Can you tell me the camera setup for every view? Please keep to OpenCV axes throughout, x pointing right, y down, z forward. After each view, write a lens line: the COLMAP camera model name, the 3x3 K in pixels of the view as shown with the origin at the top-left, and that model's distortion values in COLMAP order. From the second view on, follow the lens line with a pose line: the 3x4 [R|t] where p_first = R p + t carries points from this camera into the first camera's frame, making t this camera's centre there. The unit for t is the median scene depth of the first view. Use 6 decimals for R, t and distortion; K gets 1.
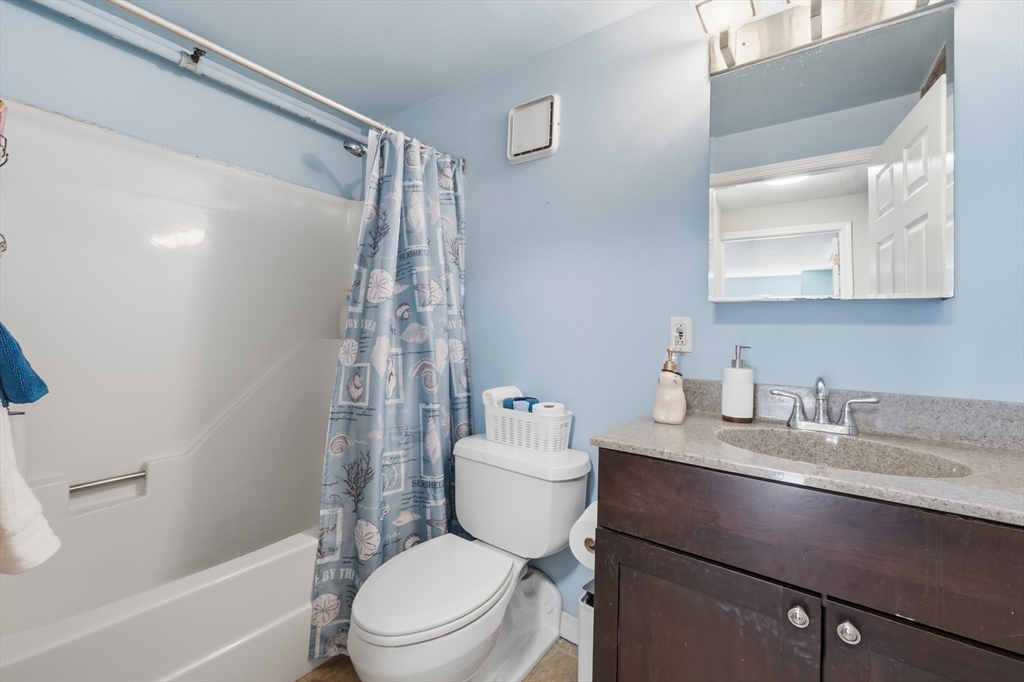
lens RADIAL K [[421.0, 0, 513.4], [0, 421.0, 333.9], [0, 0, 1]] dist [0.000381, -0.000151]
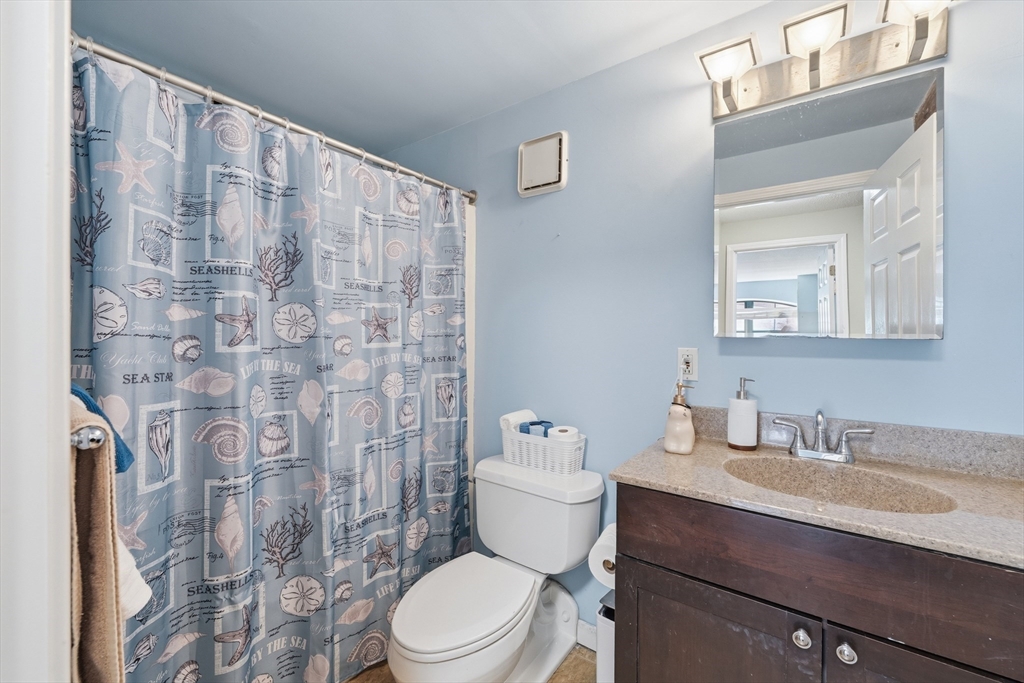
lens RADIAL K [[415.8, 0, 512.0], [0, 415.8, 341.5], [0, 0, 1]] dist [-0.001718, 0.000159]
pose [[0.999806, -0.019645, -0.001615, -0.049542], [0.019678, 0.999536, 0.023230, -0.101633], [0.001158, -0.023257, 0.999729, -0.056554]]
